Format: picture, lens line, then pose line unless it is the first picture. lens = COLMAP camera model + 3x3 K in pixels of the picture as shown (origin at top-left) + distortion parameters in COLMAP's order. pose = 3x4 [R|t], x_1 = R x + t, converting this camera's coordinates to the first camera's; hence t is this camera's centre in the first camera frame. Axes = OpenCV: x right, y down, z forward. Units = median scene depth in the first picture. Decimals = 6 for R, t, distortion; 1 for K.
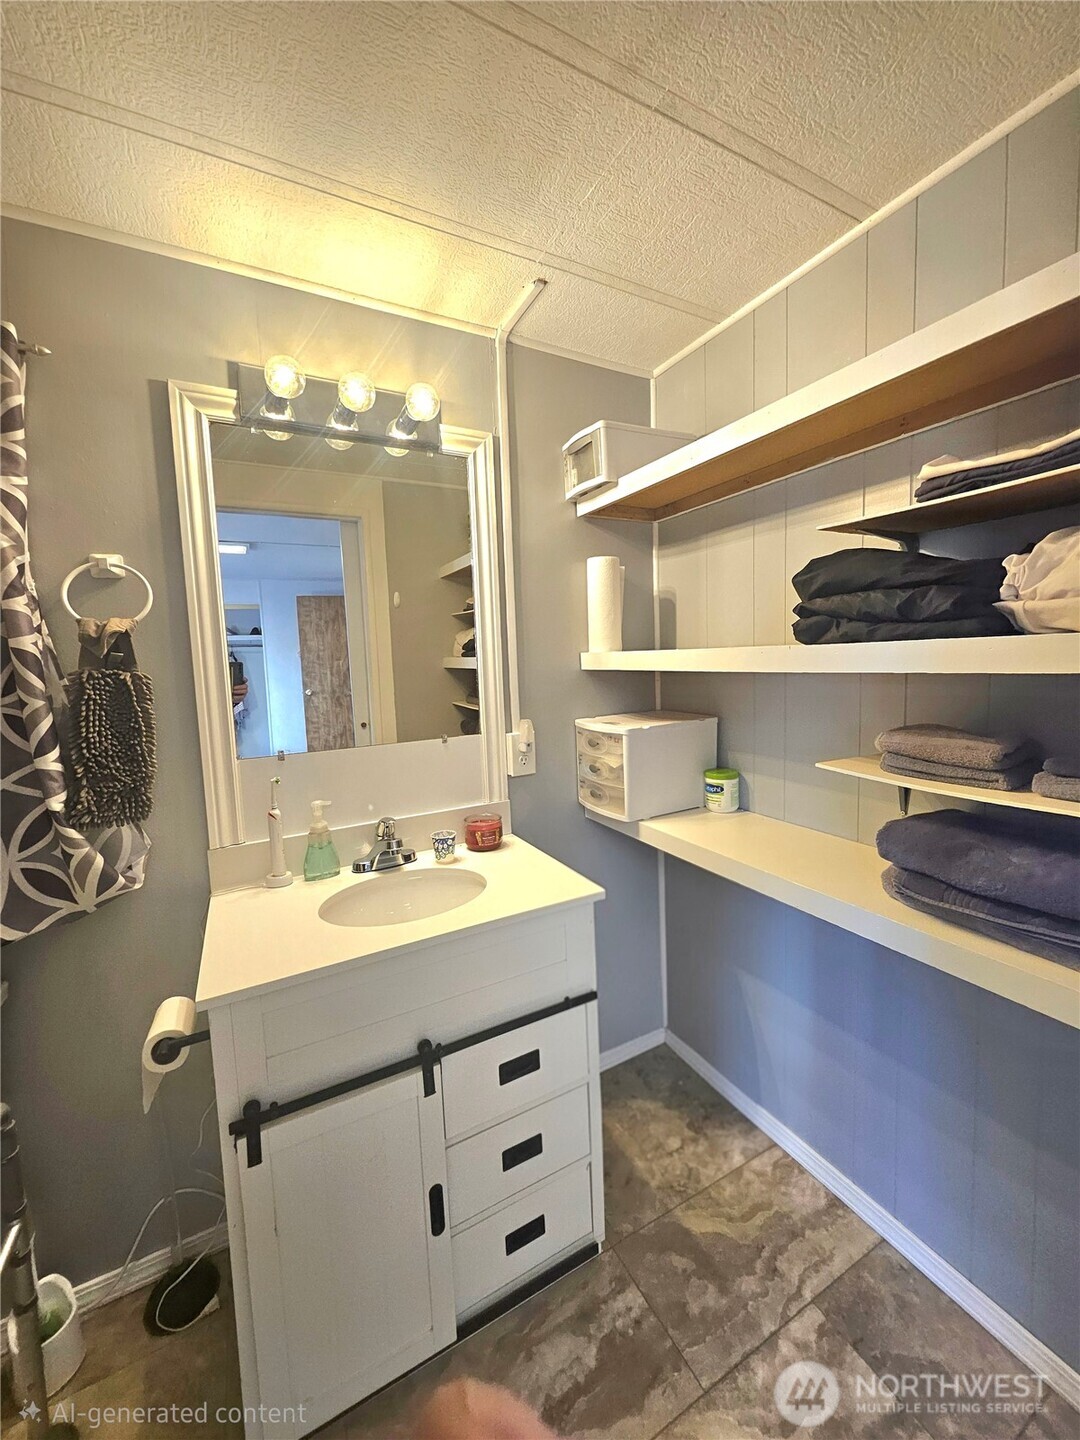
lens RADIAL K [[580.4, 0, 540.0], [0, 580.4, 720.0], [0, 0, 1]] dist [-0.000275, -0.000145]
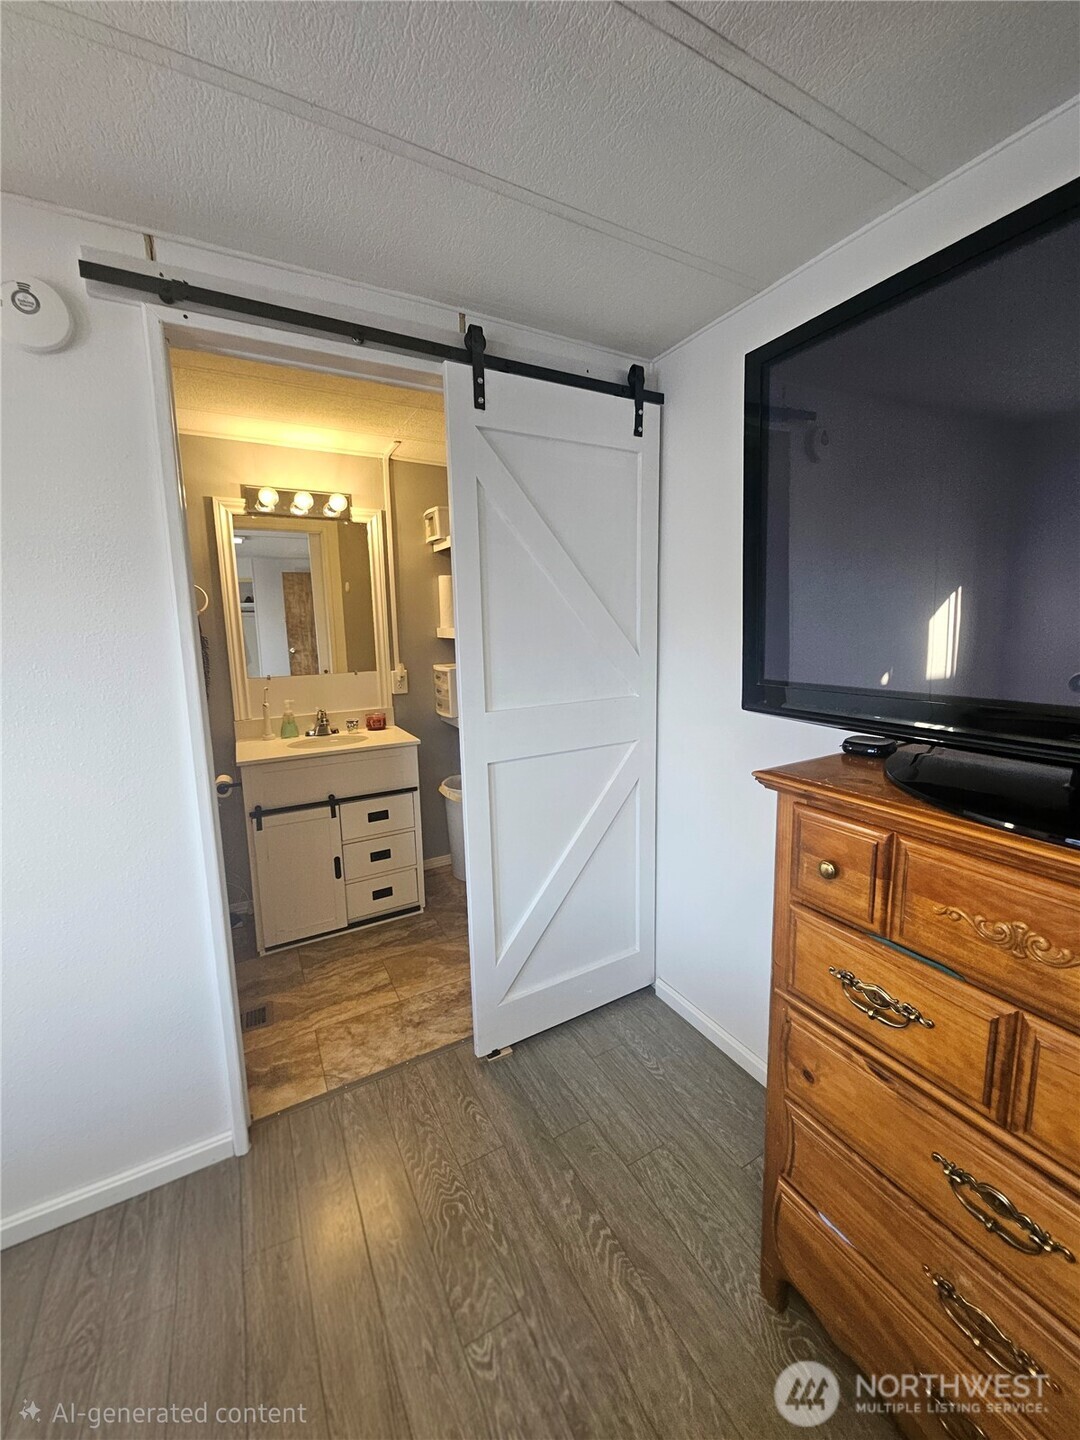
lens RADIAL K [[560.2, 0, 540.0], [0, 560.2, 720.0], [0, 0, 1]] dist [0.001207, 0.000033]
pose [[0.999490, 0.016879, 0.027094, 0.428069], [-0.018554, 0.997851, 0.062839, 0.066874], [-0.025975, -0.063309, 0.997656, -0.938510]]
